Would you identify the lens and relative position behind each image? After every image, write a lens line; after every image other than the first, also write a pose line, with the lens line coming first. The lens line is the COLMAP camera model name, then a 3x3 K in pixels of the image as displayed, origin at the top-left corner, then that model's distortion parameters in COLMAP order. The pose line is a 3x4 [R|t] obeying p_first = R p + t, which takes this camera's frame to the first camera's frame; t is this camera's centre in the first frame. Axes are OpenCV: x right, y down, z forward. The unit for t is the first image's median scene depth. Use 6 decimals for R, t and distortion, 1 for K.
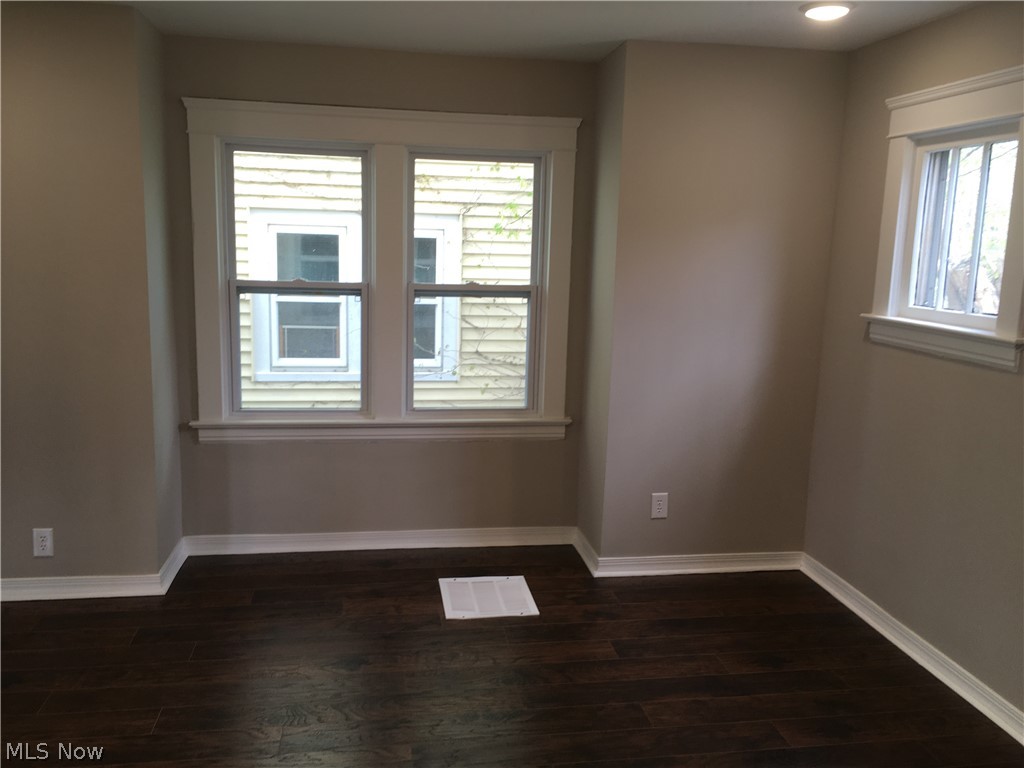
lens RADIAL K [[873.9, 0, 510.5], [0, 873.9, 379.1], [0, 0, 1]] dist [0.069591, -0.070435]
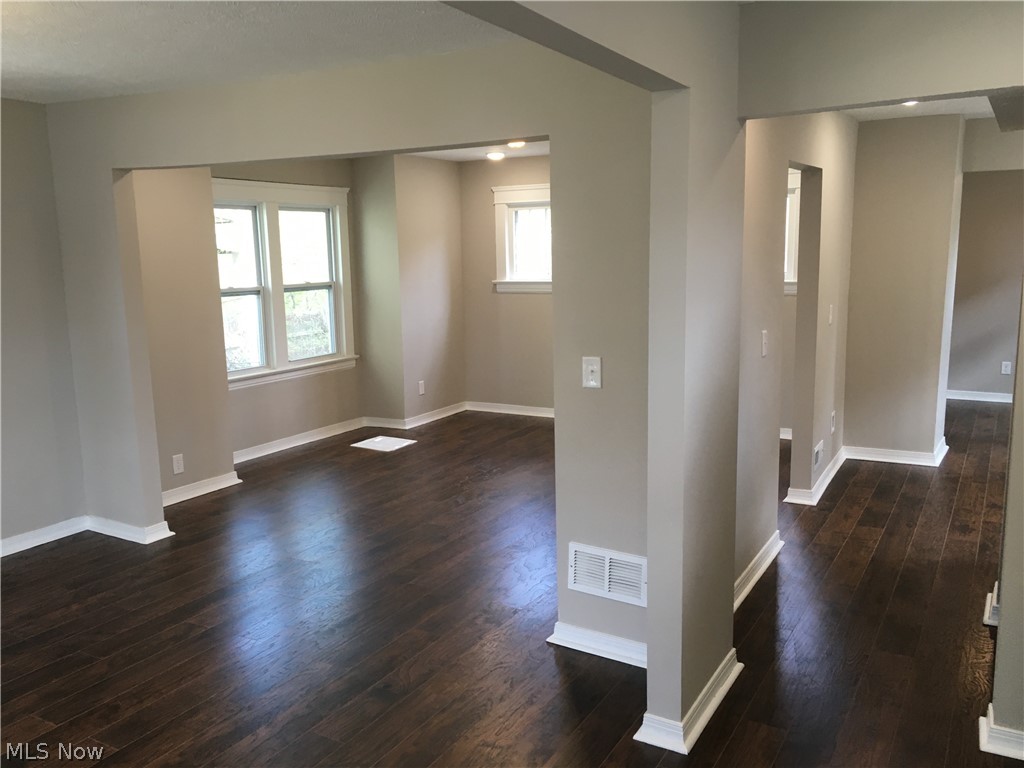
lens RADIAL K [[873.9, 0, 515.9], [0, 873.9, 386.7], [0, 0, 1]] dist [0.069591, -0.070435]
pose [[0.619913, -0.164335, 0.767269, -1.170035], [0.168619, 0.982878, 0.074279, 0.032056], [-0.766339, 0.083330, 0.637010, -0.395751]]
